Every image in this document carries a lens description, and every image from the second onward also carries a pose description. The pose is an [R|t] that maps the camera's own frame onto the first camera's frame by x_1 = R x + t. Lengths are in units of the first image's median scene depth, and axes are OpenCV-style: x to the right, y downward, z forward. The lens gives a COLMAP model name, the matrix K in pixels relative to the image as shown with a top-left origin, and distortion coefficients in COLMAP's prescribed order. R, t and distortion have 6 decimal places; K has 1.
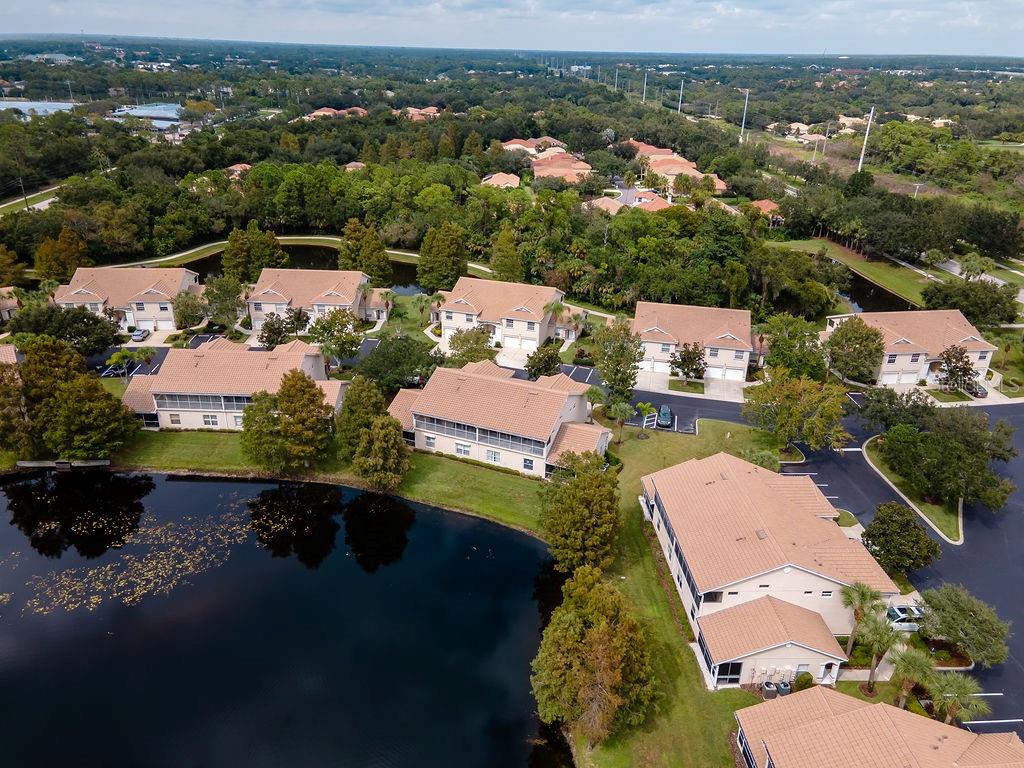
lens RADIAL K [[726.7, 0, 509.8], [0, 726.7, 408.0], [0, 0, 1]] dist [0.093260, 0.001697]
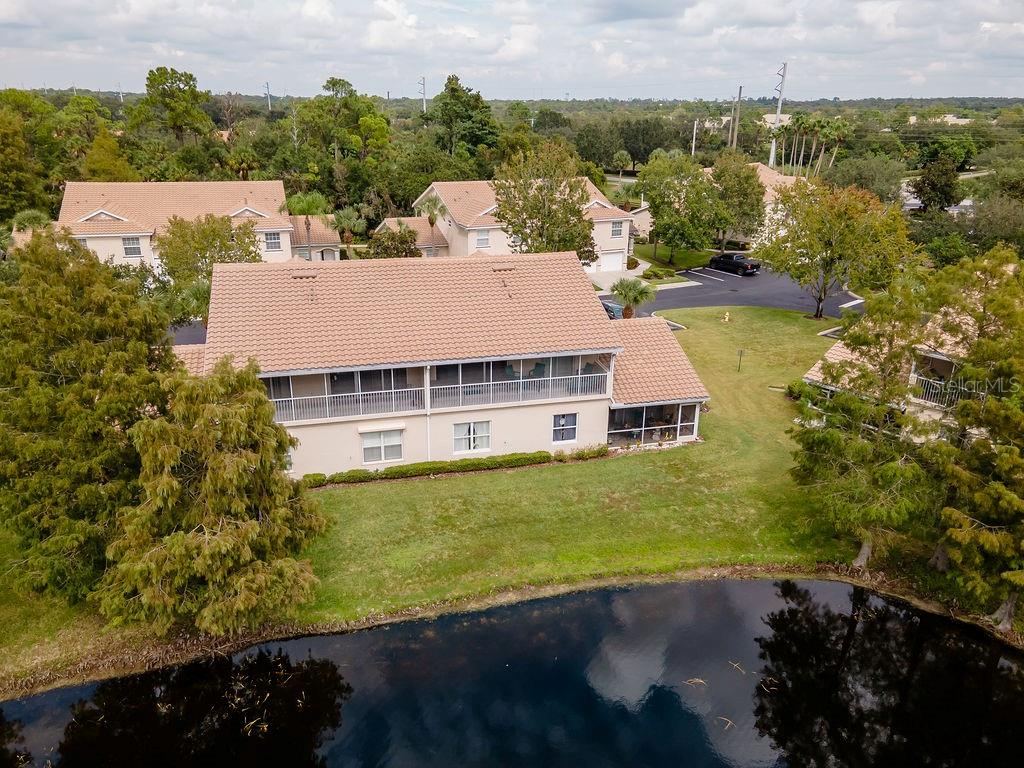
lens RADIAL K [[743.2, 0, 512.0], [0, 743.2, 384.0], [0, 0, 1]] dist [0.041549, 0.011747]
pose [[0.793656, -0.225619, 0.564984, -0.225552], [0.272721, 0.962093, 0.001096, 0.045904], [-0.543814, 0.153213, 0.825101, 0.672111]]
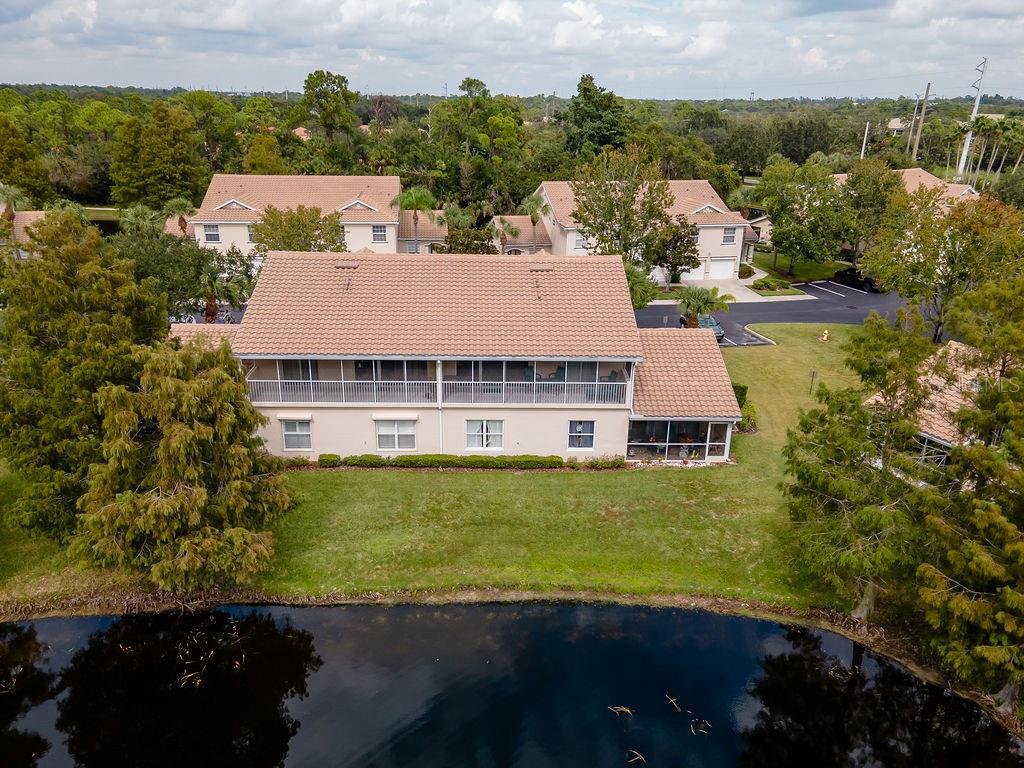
lens RADIAL K [[743.2, 0, 512.0], [0, 743.2, 384.0], [0, 0, 1]] dist [0.041549, 0.011747]
pose [[0.909922, -0.153458, 0.385348, -0.160287], [0.185506, 0.981511, -0.047167, 0.062806], [-0.370985, 0.114402, 0.921565, 0.639005]]
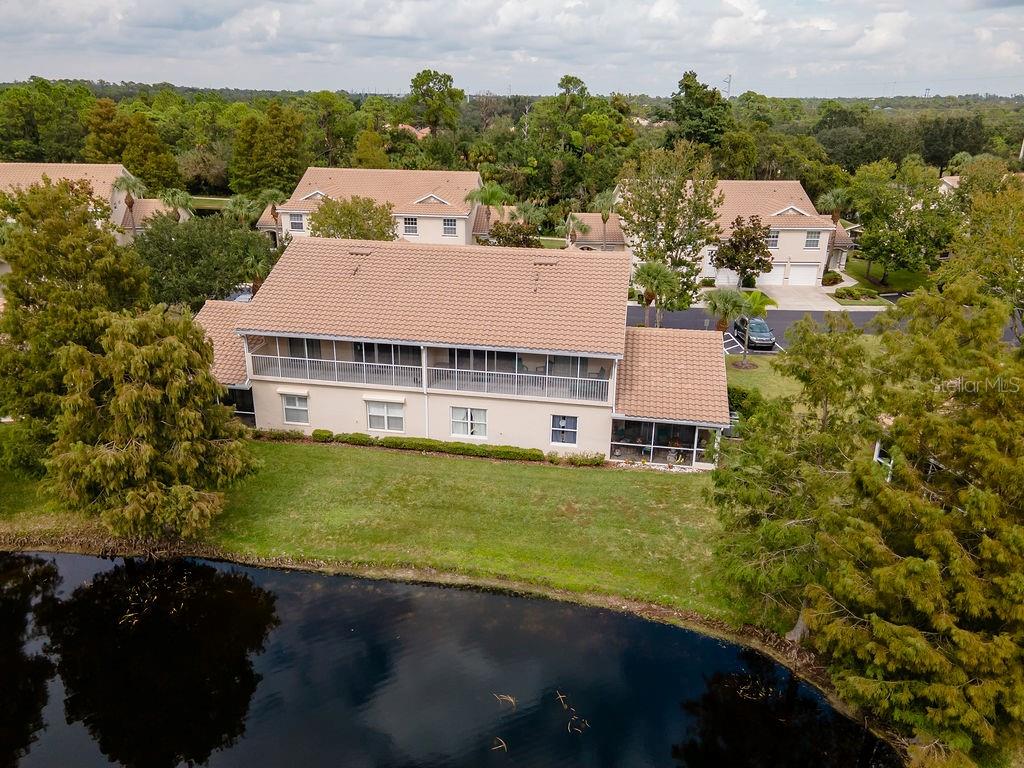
lens RADIAL K [[743.2, 0, 512.0], [0, 743.2, 384.0], [0, 0, 1]] dist [0.041549, 0.011747]
pose [[0.971015, -0.090880, 0.221069, -0.088355], [0.109443, 0.991294, -0.073196, 0.079531], [-0.212492, 0.095268, 0.972508, 0.613836]]
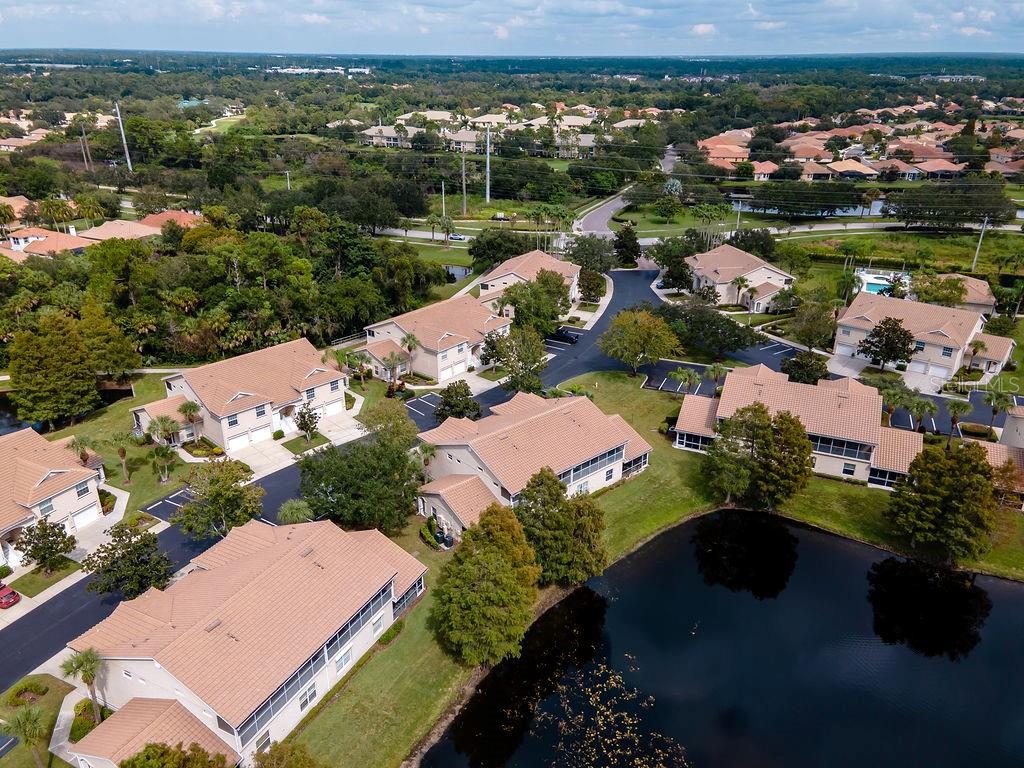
lens RADIAL K [[743.2, 0, 512.0], [0, 743.2, 384.0], [0, 0, 1]] dist [0.041549, 0.011747]
pose [[0.426535, -0.383828, 0.818989, -0.806226], [0.400088, 0.892152, 0.209748, -0.295623], [-0.811170, 0.238203, 0.534099, 0.540954]]
